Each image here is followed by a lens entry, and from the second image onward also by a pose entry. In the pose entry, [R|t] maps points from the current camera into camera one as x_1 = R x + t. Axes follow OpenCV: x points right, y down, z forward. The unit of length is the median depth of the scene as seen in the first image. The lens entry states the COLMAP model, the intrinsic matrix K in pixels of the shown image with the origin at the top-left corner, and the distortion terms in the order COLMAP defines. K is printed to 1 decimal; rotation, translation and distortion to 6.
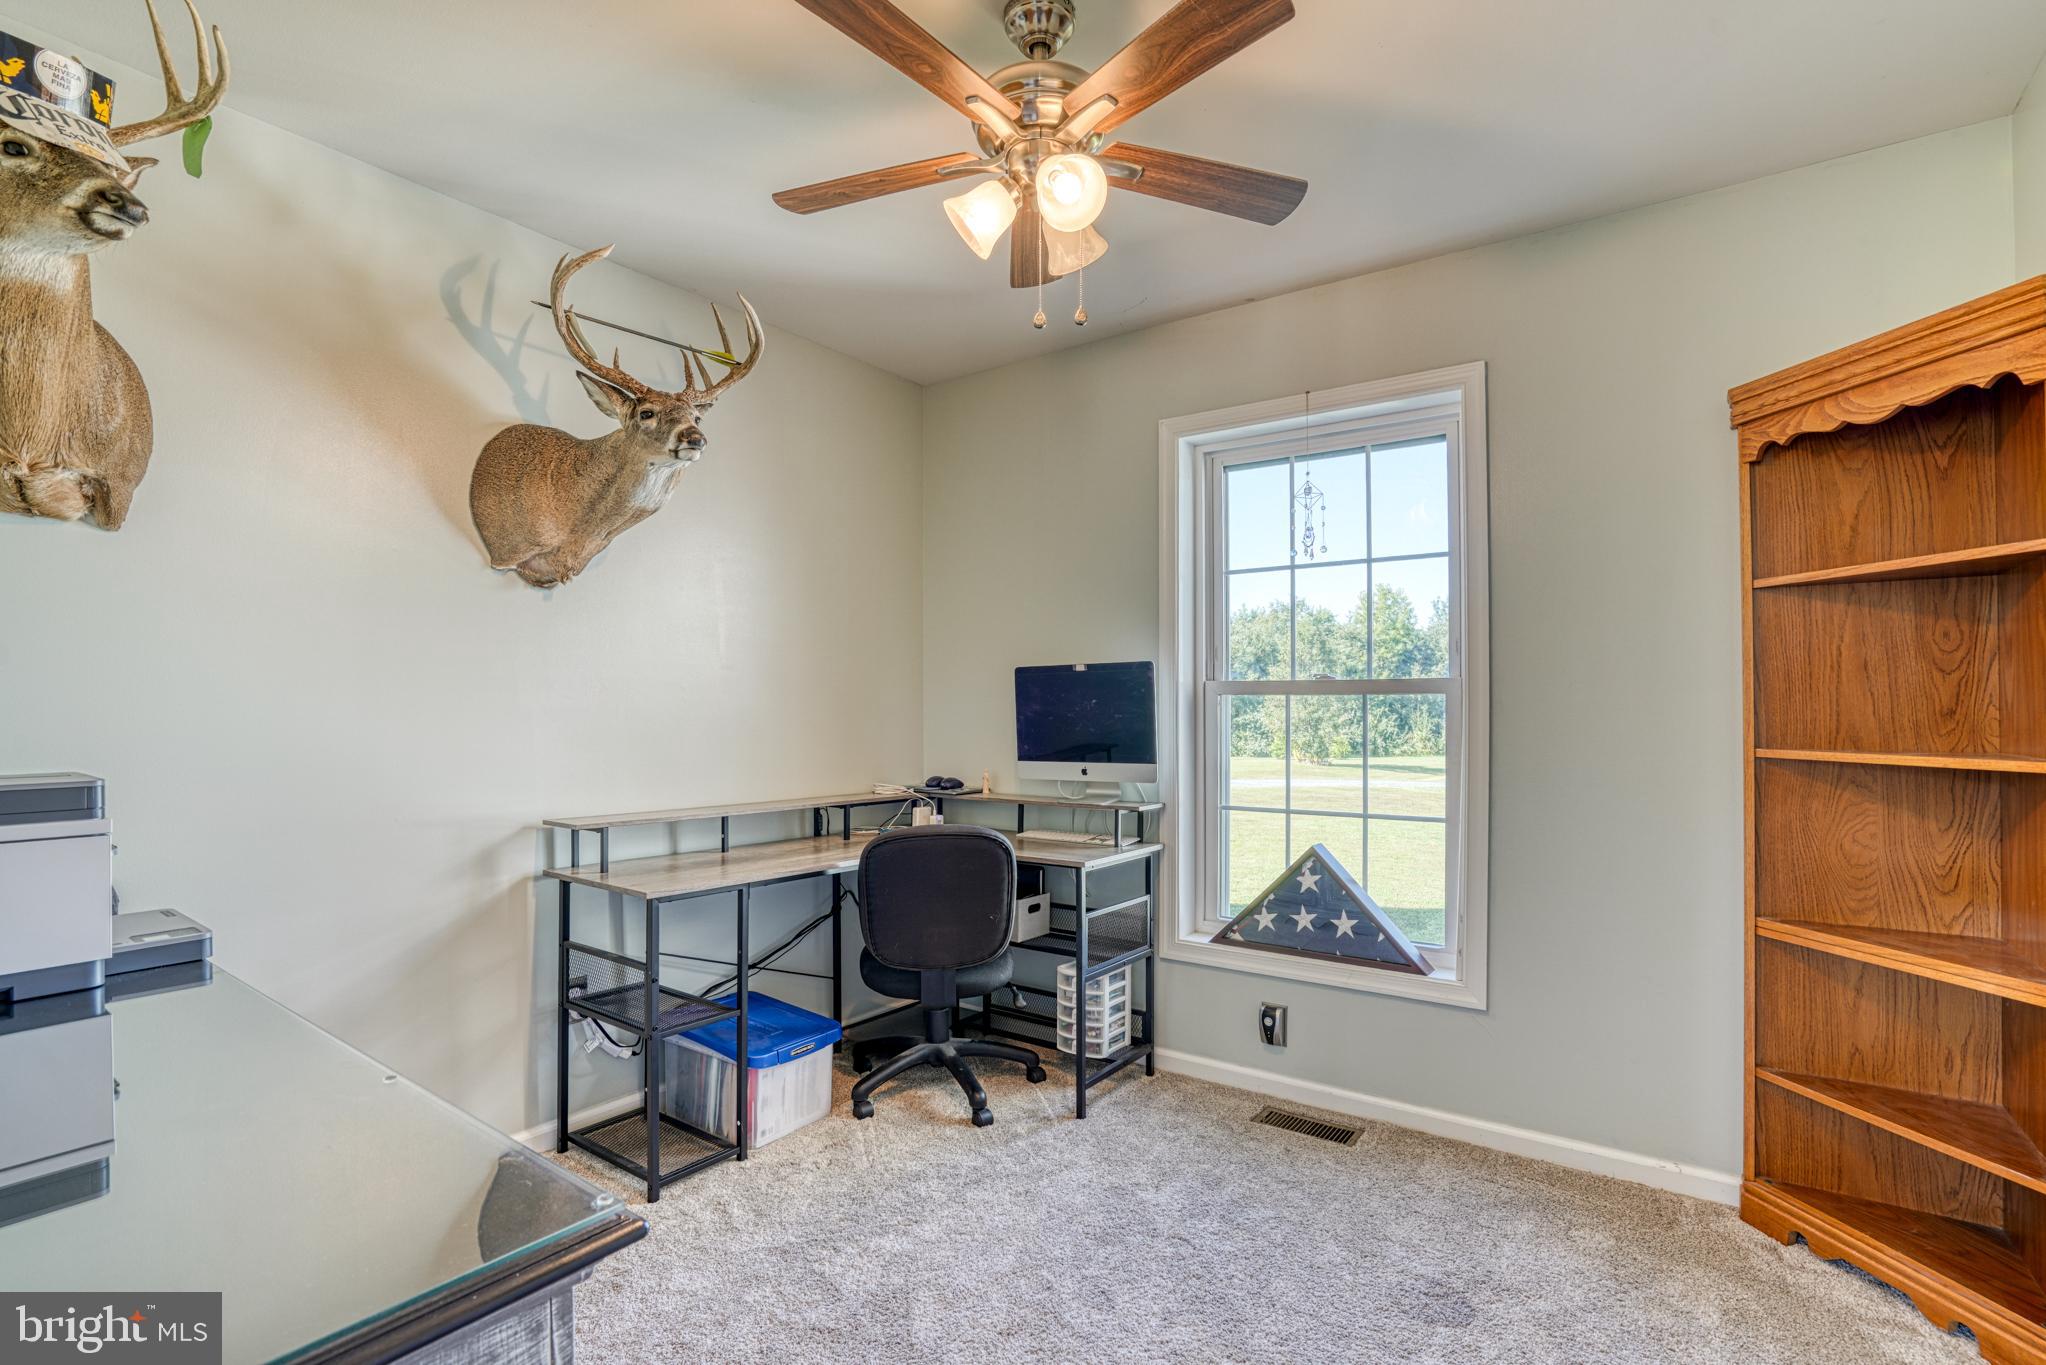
lens RADIAL K [[955.6, 0, 1027.9], [0, 955.6, 698.8], [0, 0, 1]] dist [-0.045598, 0.016388]
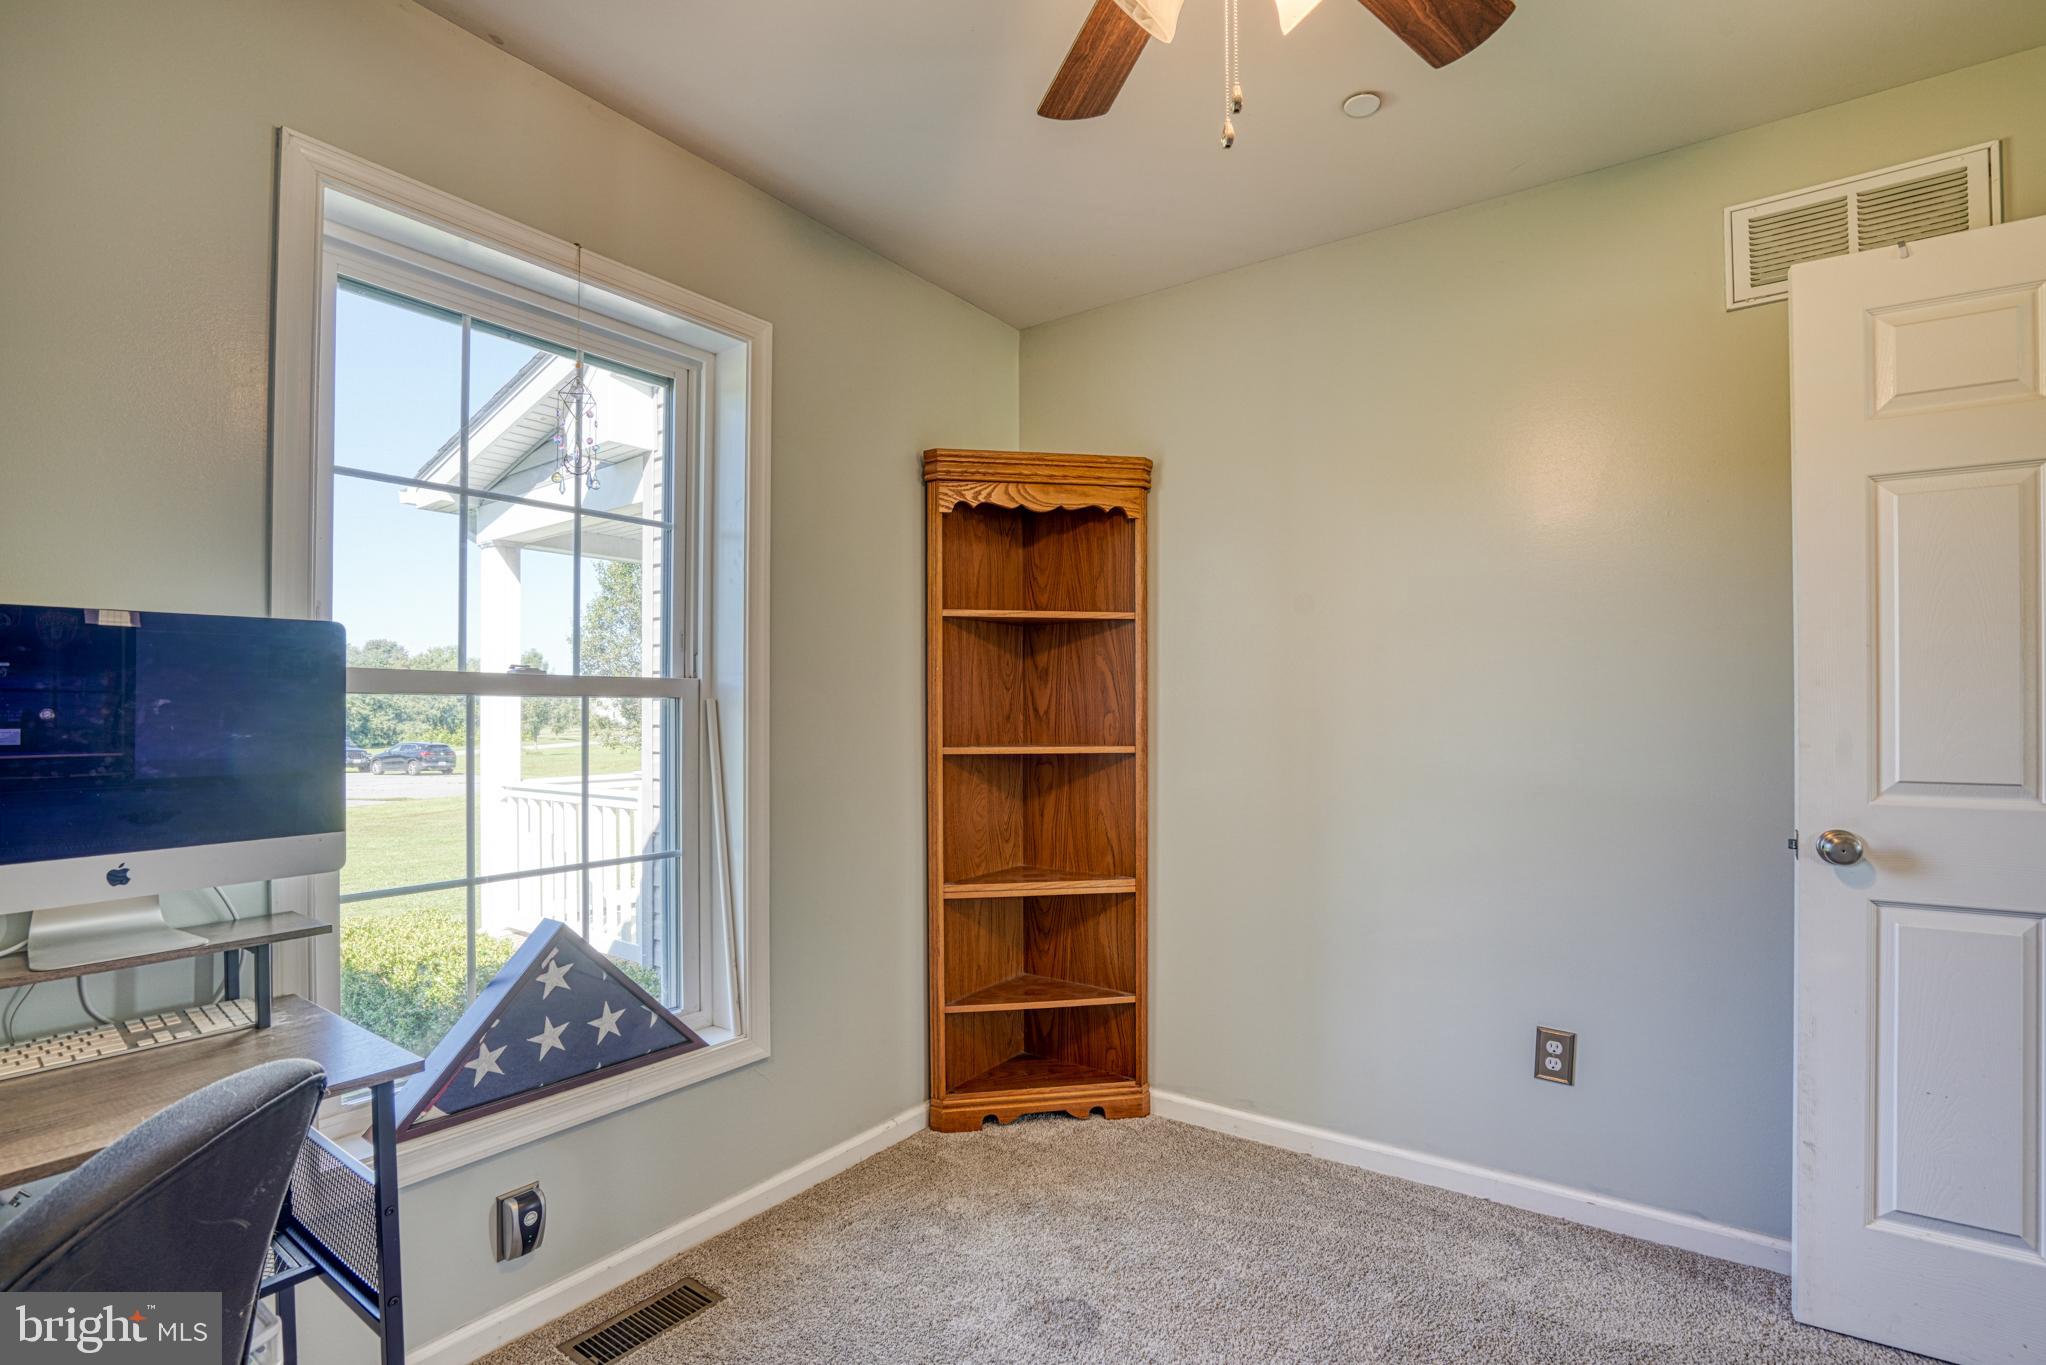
lens RADIAL K [[955.6, 0, 1010.4], [0, 955.6, 710.0], [0, 0, 1]] dist [-0.045598, 0.016388]
pose [[0.015883, 0.002008, 0.999872, -0.417505], [-0.005728, 0.999982, -0.001917, 0.005532], [-0.999857, -0.005697, 0.015895, 0.786061]]
